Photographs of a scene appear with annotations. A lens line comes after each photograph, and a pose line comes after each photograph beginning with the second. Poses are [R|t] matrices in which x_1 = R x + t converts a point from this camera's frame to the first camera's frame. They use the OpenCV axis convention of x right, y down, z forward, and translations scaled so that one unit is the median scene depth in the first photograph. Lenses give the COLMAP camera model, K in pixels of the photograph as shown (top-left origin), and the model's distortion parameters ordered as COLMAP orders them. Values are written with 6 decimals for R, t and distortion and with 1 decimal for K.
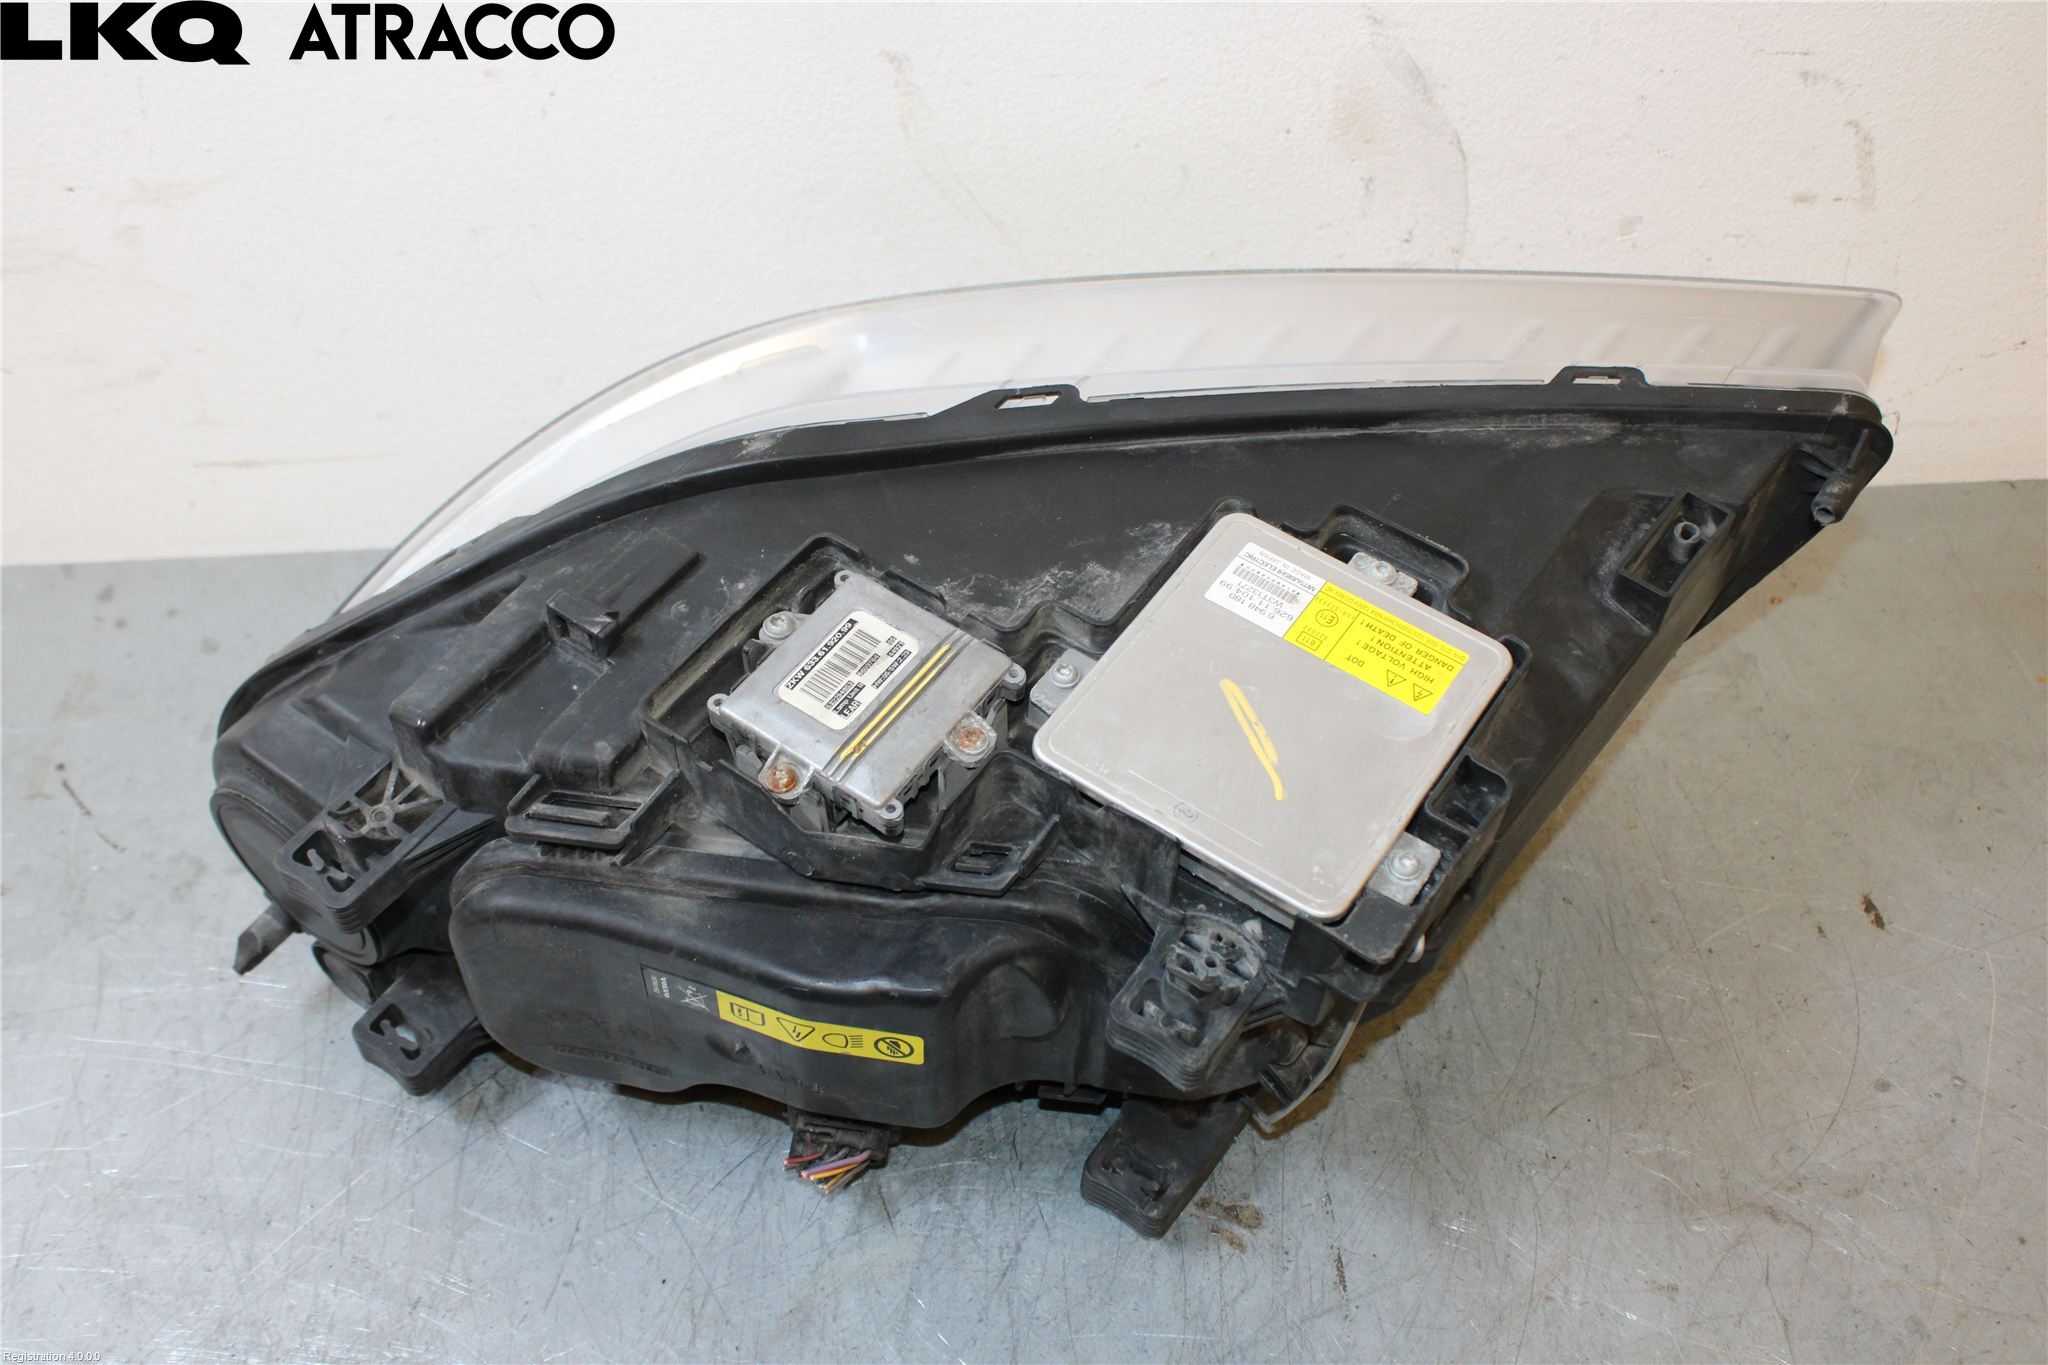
lens RADIAL K [[1991.7, 0, 1023.2], [0, 1991.7, 685.6], [0, 0, 1]] dist [-0.062566, 0.000000]
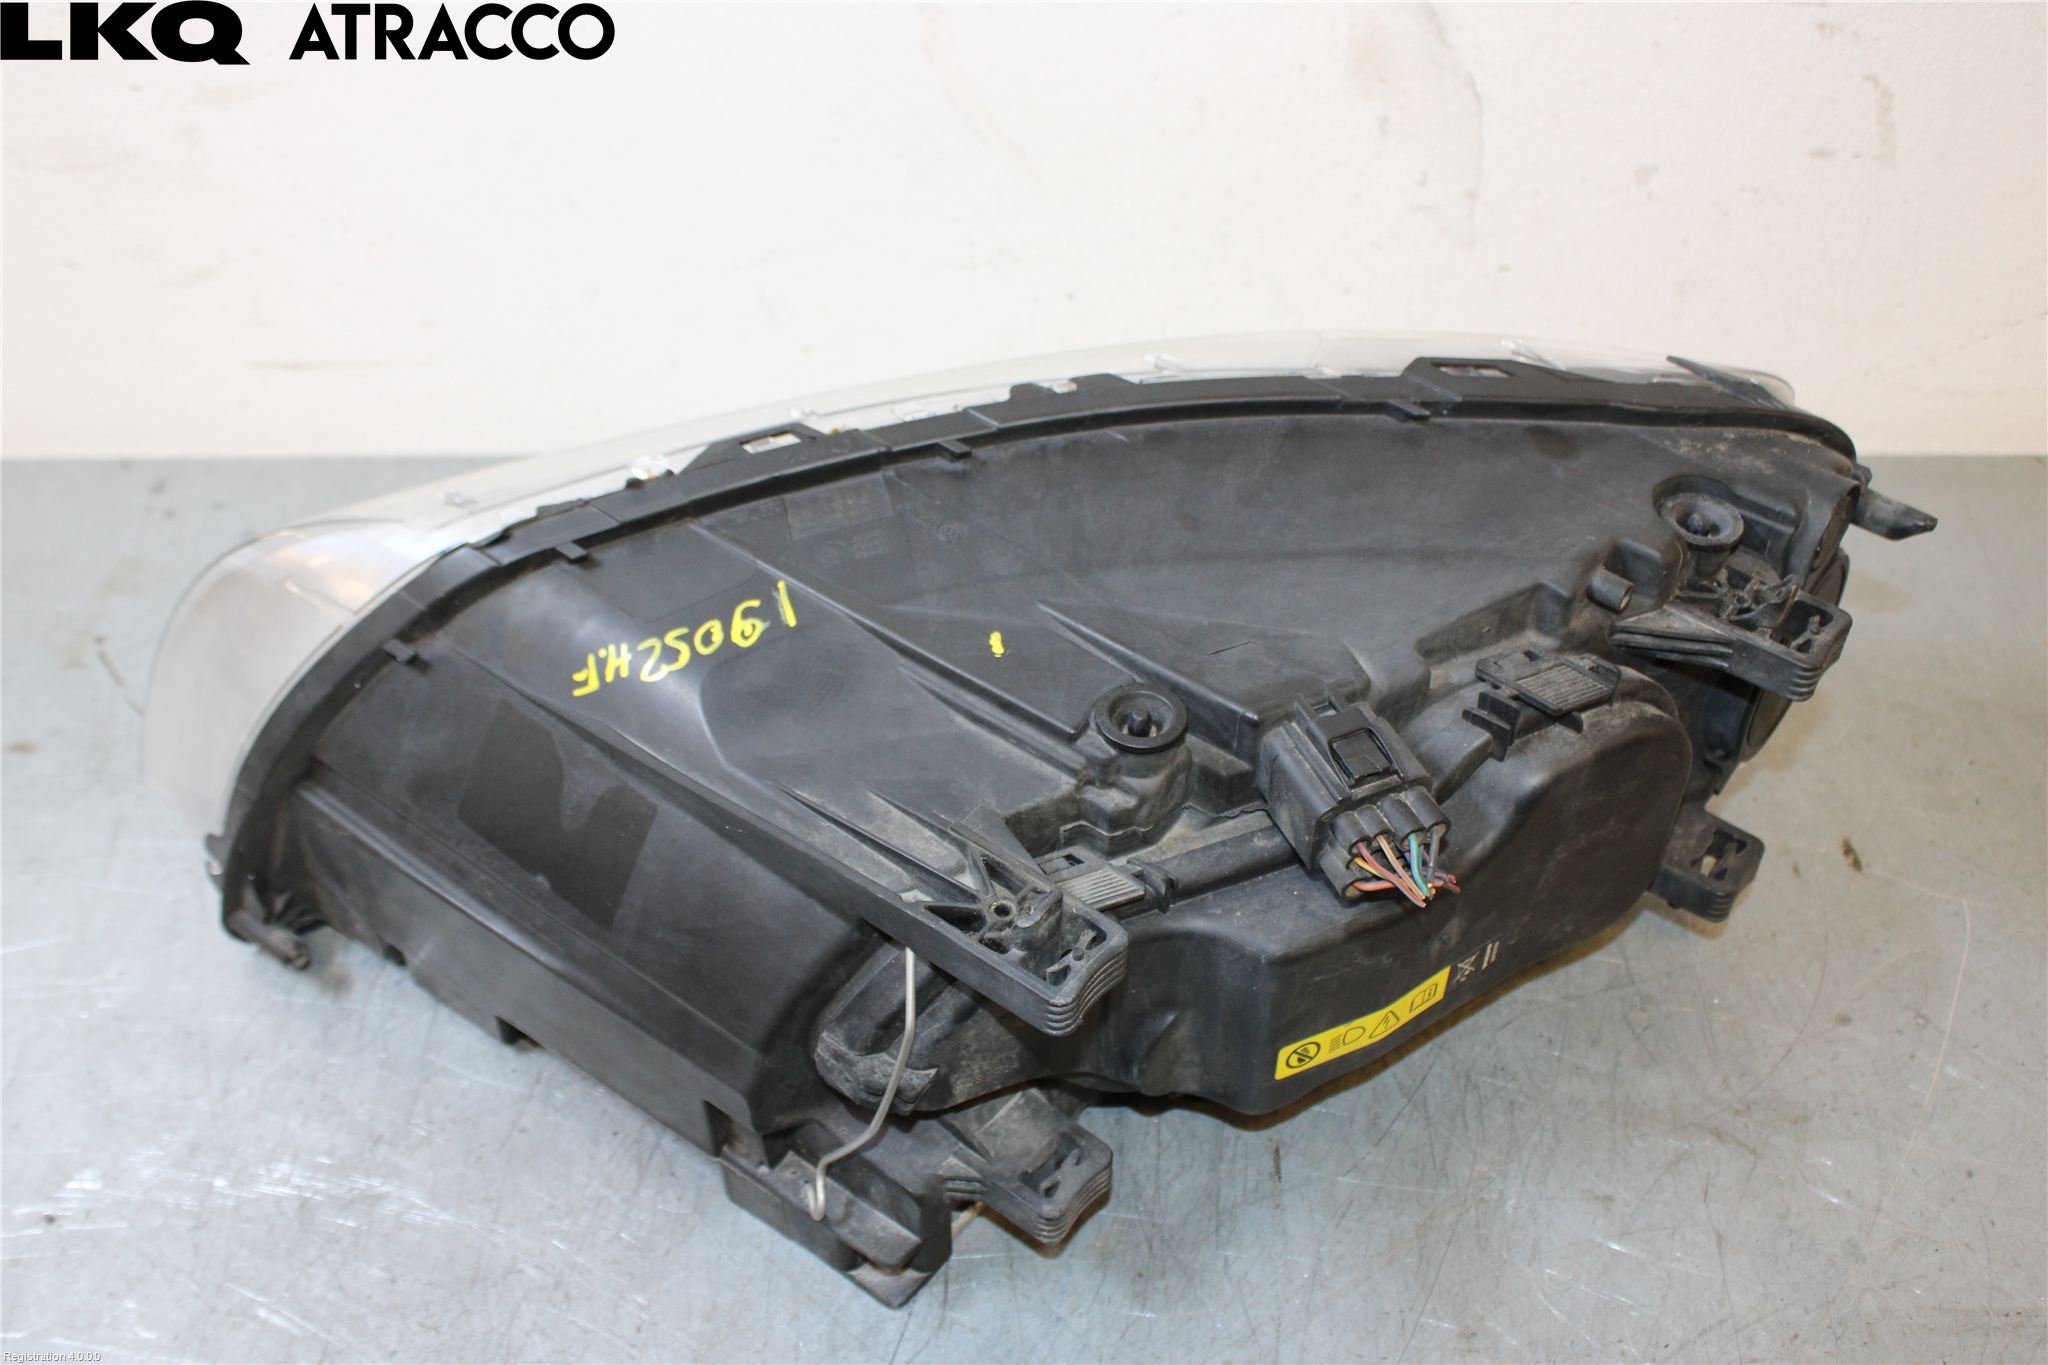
lens RADIAL K [[1991.7, 0, 1023.1], [0, 1991.7, 683.4], [0, 0, 1]] dist [-0.062566, 0.000000]
pose [[0.997287, 0.046082, -0.057395, 0.076783], [-0.047164, 0.998731, -0.017639, 0.074524], [0.056510, 0.020298, 0.998196, -0.021318]]
